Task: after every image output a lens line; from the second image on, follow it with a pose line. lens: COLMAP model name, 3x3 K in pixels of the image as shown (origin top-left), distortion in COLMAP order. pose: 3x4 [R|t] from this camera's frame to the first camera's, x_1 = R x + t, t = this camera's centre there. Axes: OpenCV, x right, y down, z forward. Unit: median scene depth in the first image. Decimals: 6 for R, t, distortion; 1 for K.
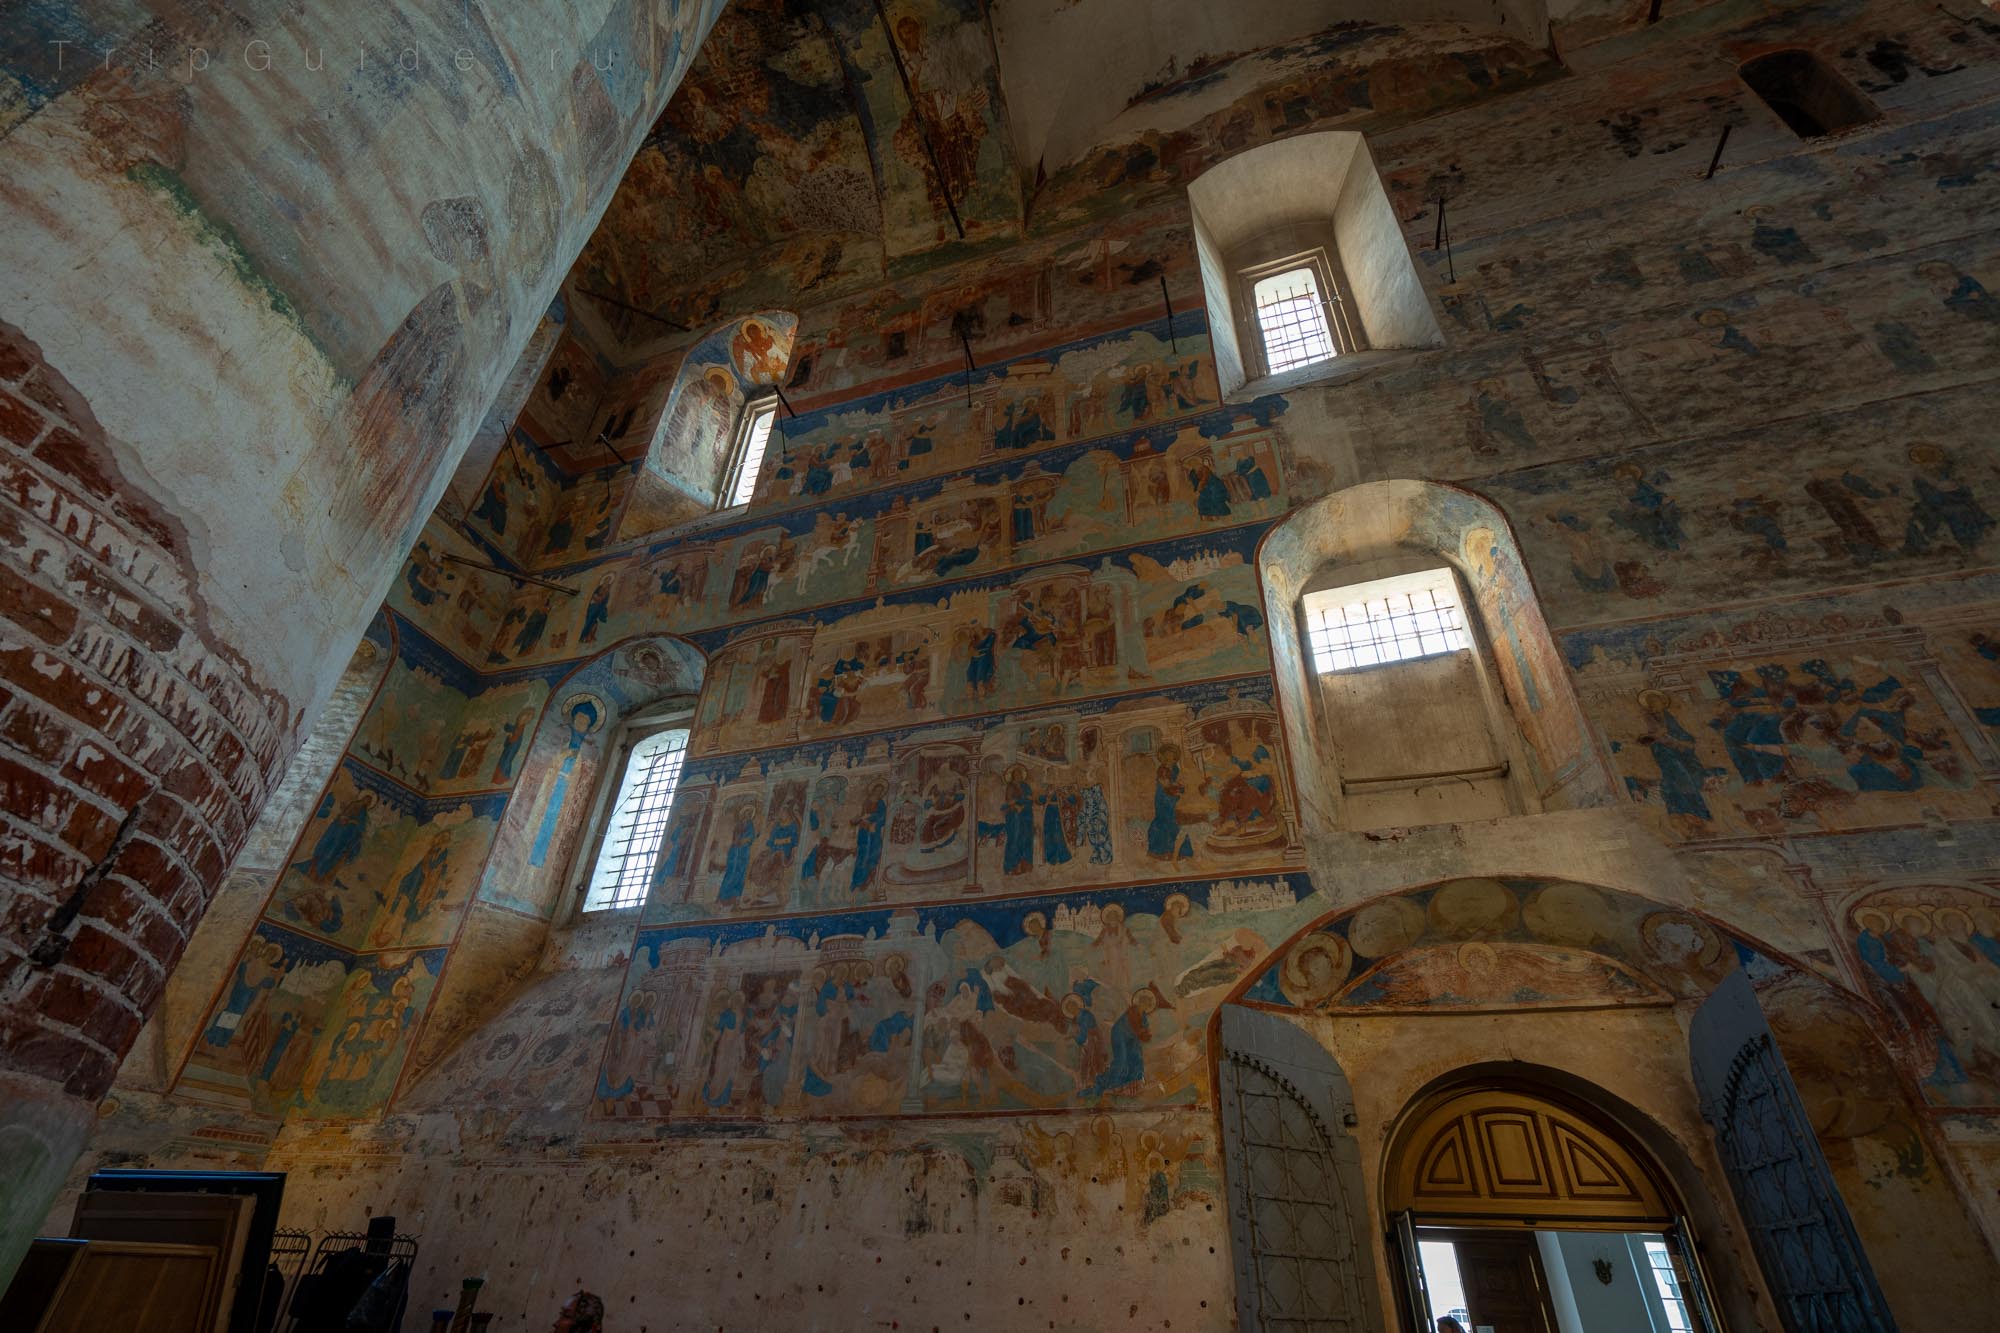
lens RADIAL K [[899.8, 0, 1007.2], [0, 899.8, 663.3], [0, 0, 1]] dist [-0.003367, -0.000392]
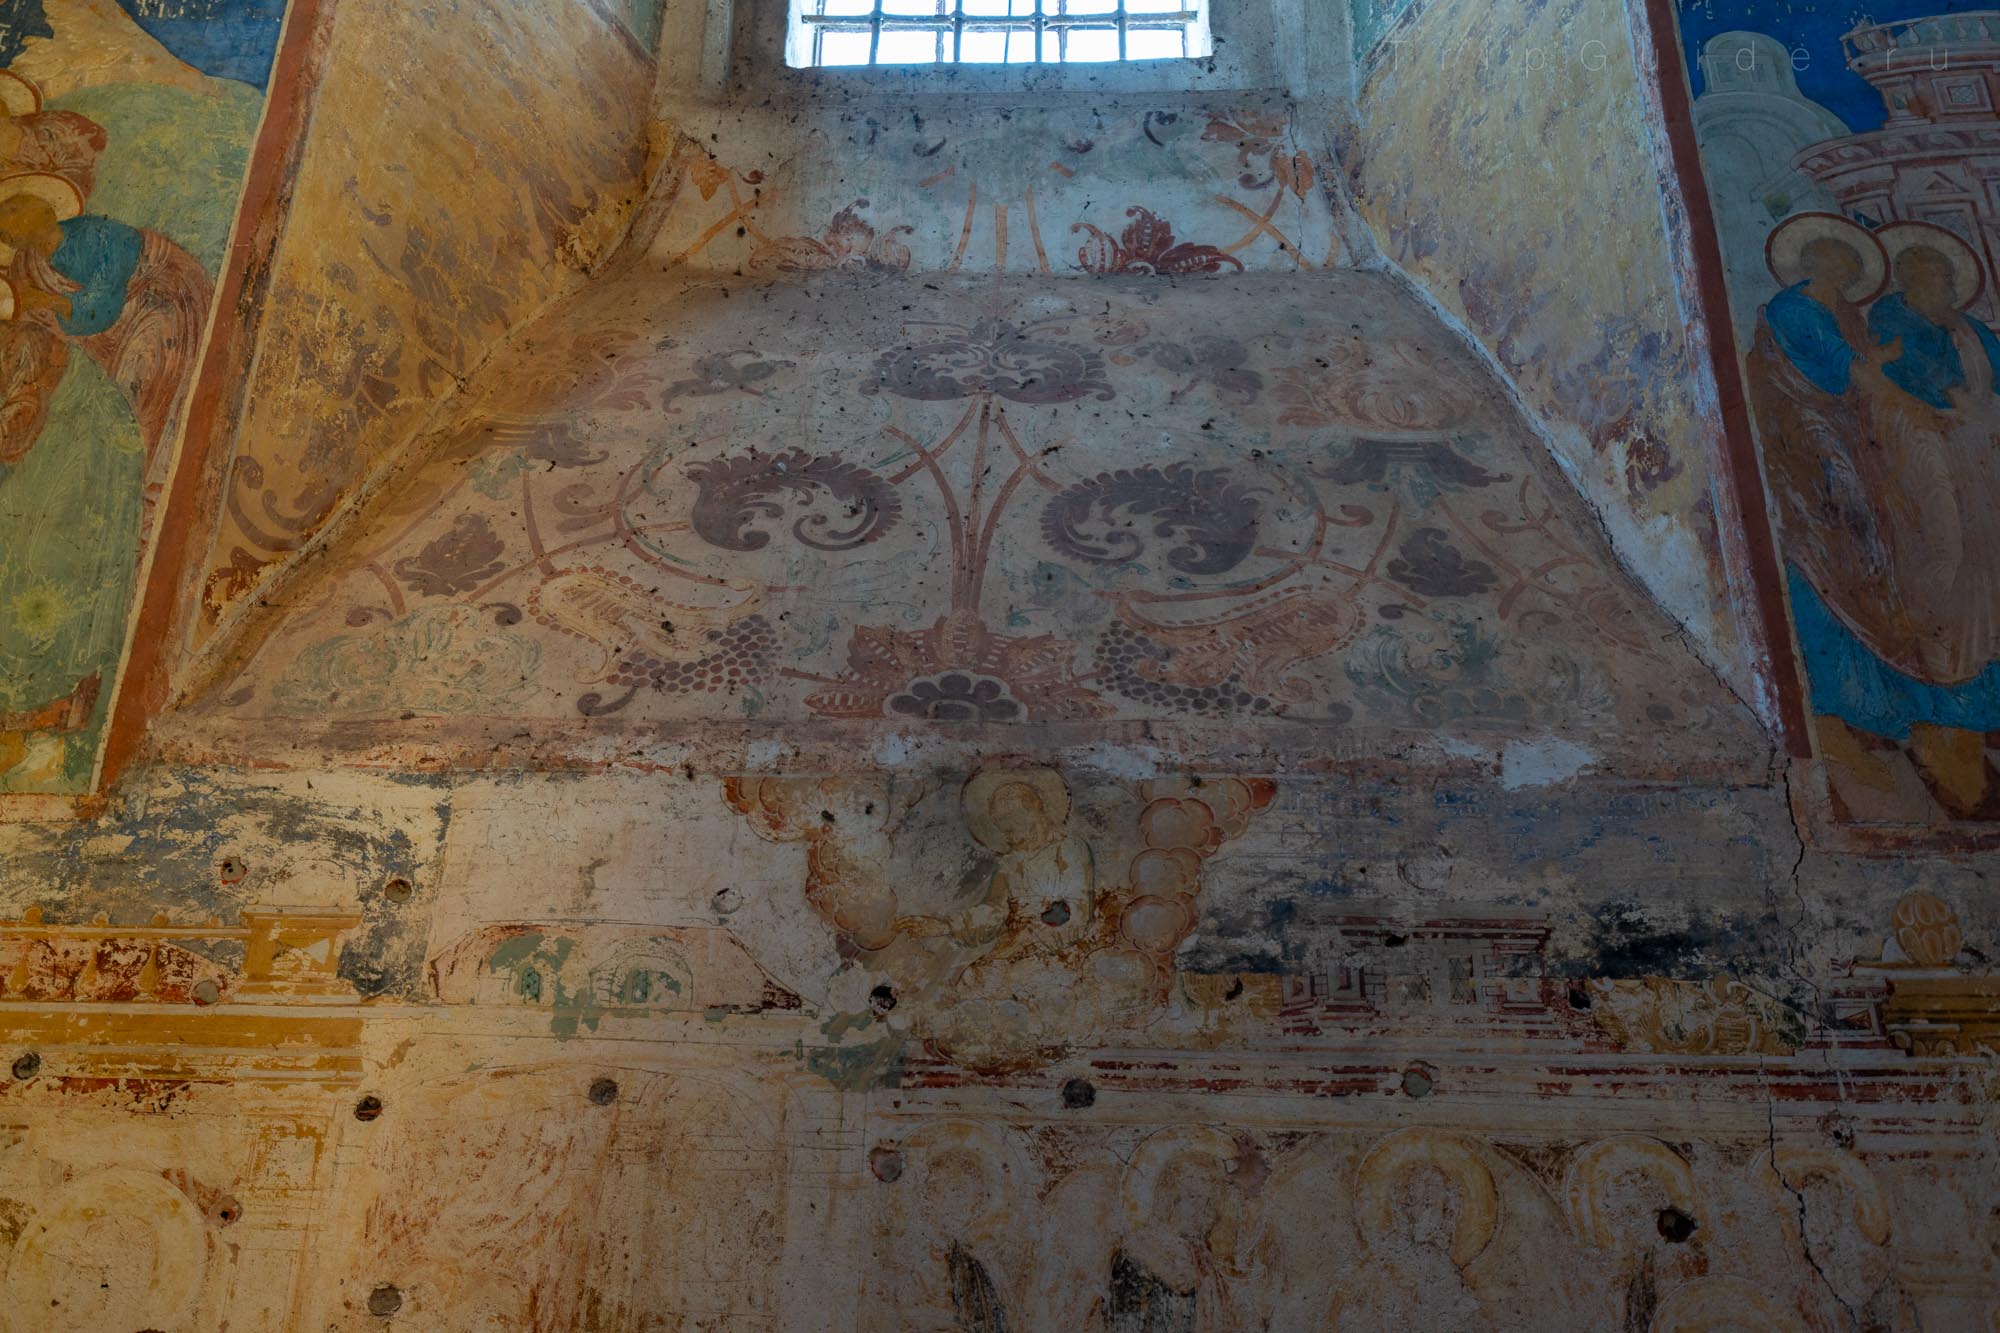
lens RADIAL K [[2000.5, 0, 998.9], [0, 2000.5, 671.4], [0, 0, 1]] dist [-0.044424, 0.000000]
pose [[0.950267, 0.126244, 0.284703, -0.666951], [-0.163870, 0.980061, 0.112374, 0.437217], [-0.264839, -0.153440, 0.952006, 0.670430]]
